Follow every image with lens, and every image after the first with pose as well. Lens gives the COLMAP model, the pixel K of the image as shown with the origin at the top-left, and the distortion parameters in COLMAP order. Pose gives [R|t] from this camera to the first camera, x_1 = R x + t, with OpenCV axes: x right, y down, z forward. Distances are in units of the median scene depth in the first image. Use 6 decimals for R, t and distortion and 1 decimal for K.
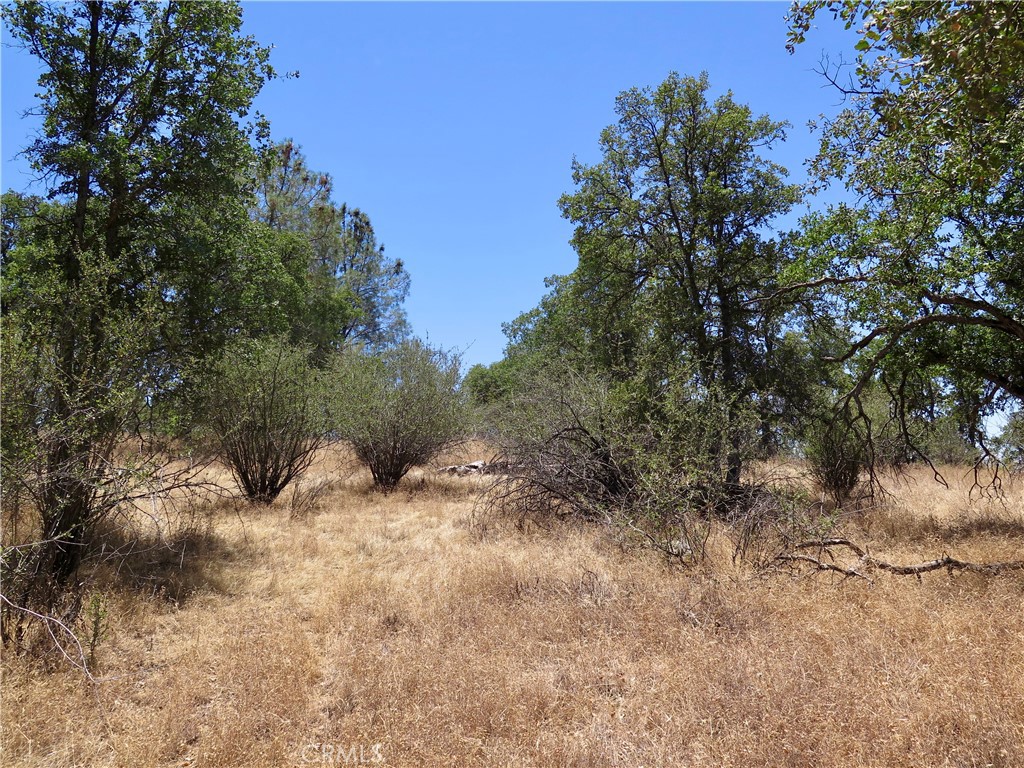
lens RADIAL K [[857.6, 0, 510.1], [0, 857.6, 375.8], [0, 0, 1]] dist [-0.016470, -0.003347]
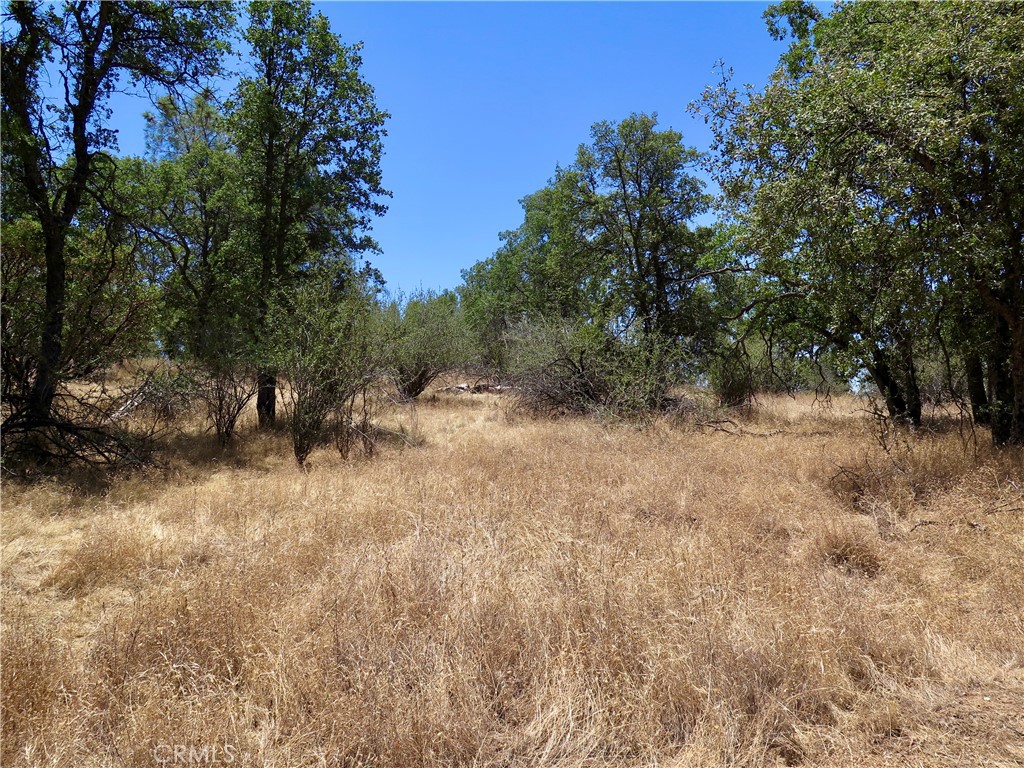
lens RADIAL K [[857.6, 0, 511.4], [0, 857.6, 390.1], [0, 0, 1]] dist [-0.016470, -0.003347]
pose [[0.994084, 0.014879, 0.107585, -0.151415], [-0.024887, 0.995421, 0.092291, -0.017528], [-0.105720, -0.094423, 0.989903, -0.422070]]
